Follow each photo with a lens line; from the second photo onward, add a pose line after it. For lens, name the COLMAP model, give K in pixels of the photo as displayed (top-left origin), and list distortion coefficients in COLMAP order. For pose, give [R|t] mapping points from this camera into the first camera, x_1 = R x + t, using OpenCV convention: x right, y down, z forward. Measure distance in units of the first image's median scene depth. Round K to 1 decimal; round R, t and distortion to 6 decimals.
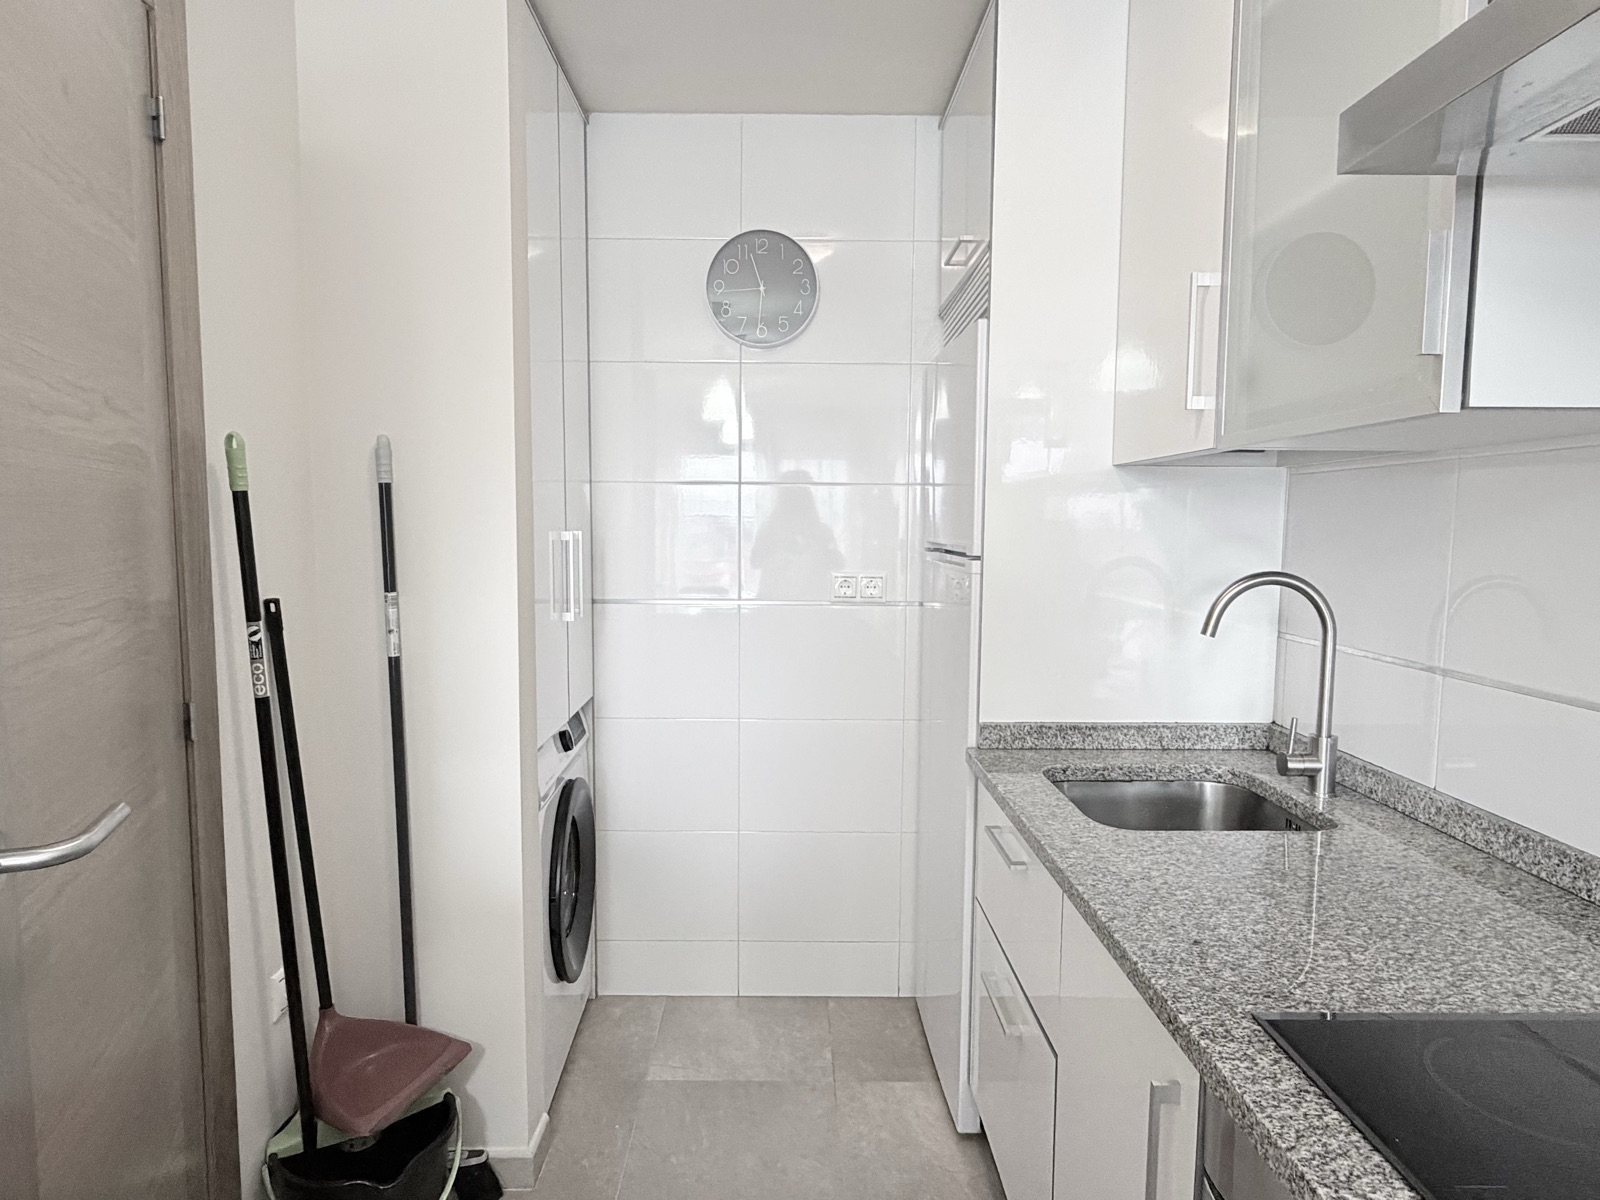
lens RADIAL K [[944.7, 0, 792.8], [0, 944.7, 605.3], [0, 0, 1]] dist [-0.001864, 0.001986]
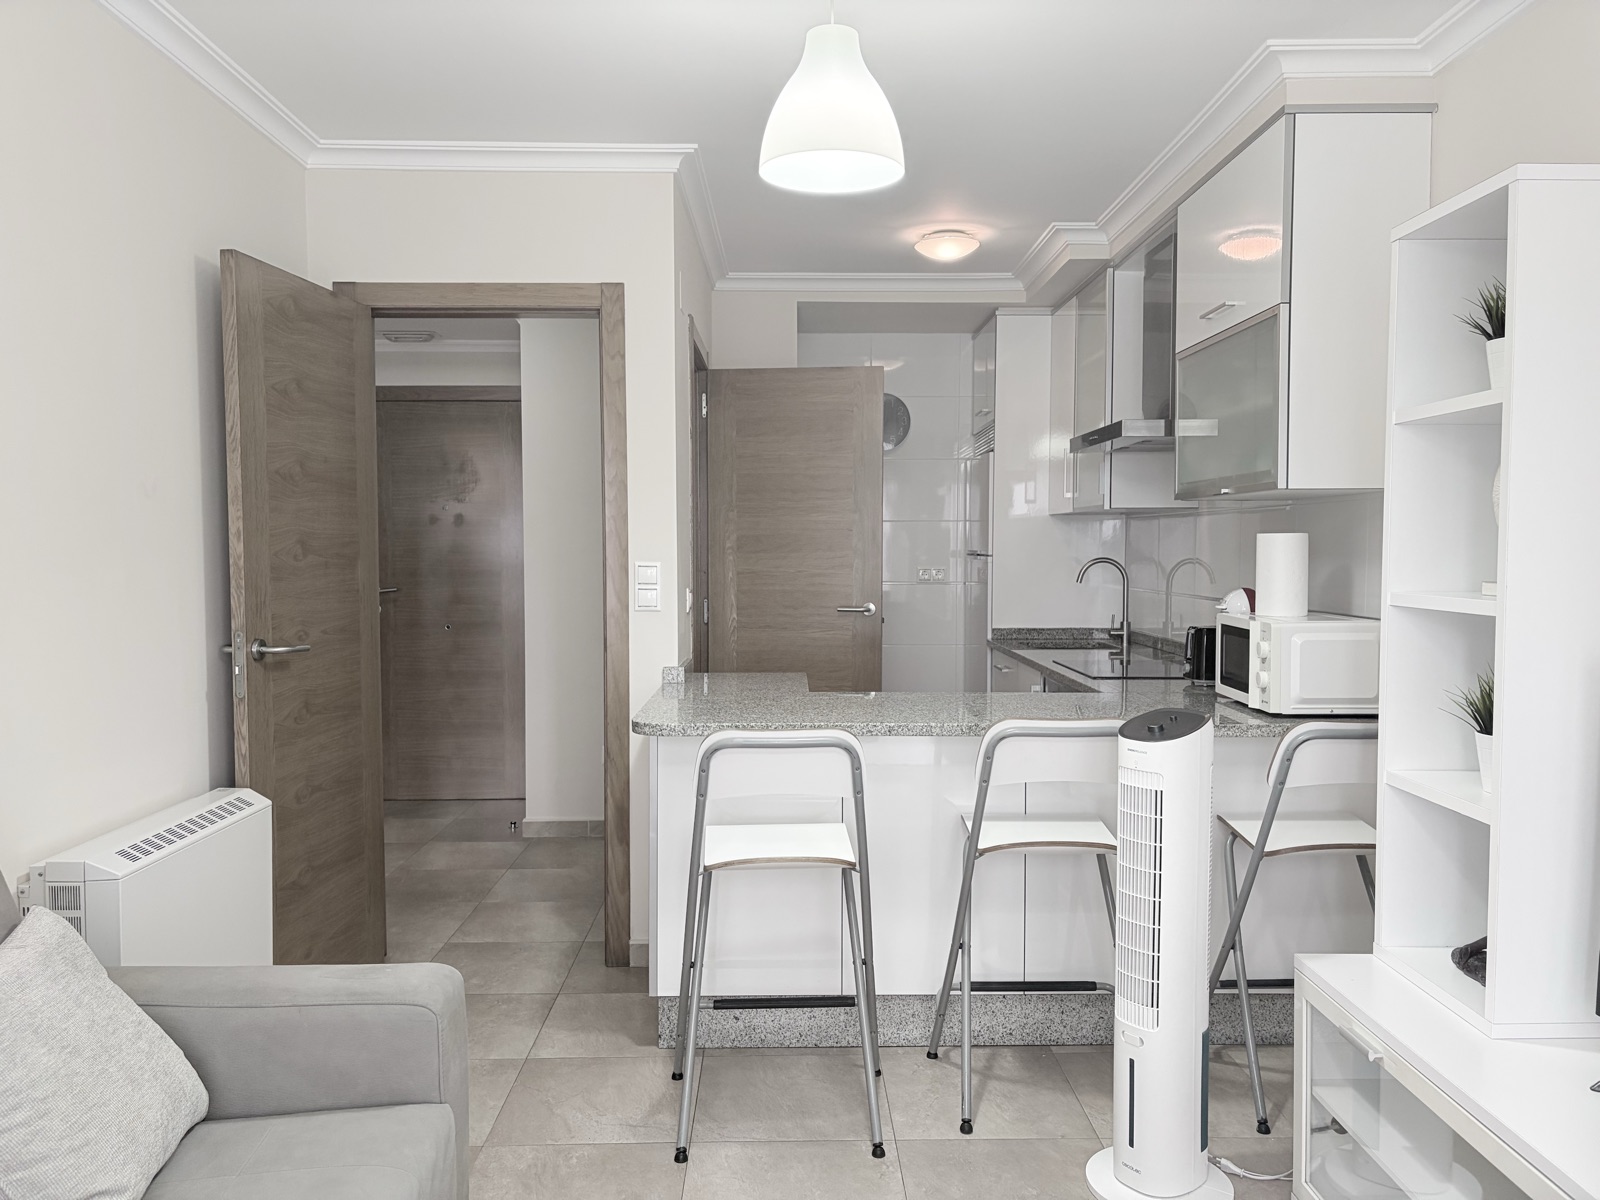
lens RADIAL K [[1215.0, 0, 805.3], [0, 1215.0, 600.3], [0, 0, 1]] dist [0.045783, -0.059642]
pose [[0.999790, -0.007176, 0.019170, -0.308996], [0.008056, 0.998901, -0.046183, 0.189822], [-0.018817, 0.046328, 0.998749, -1.922115]]
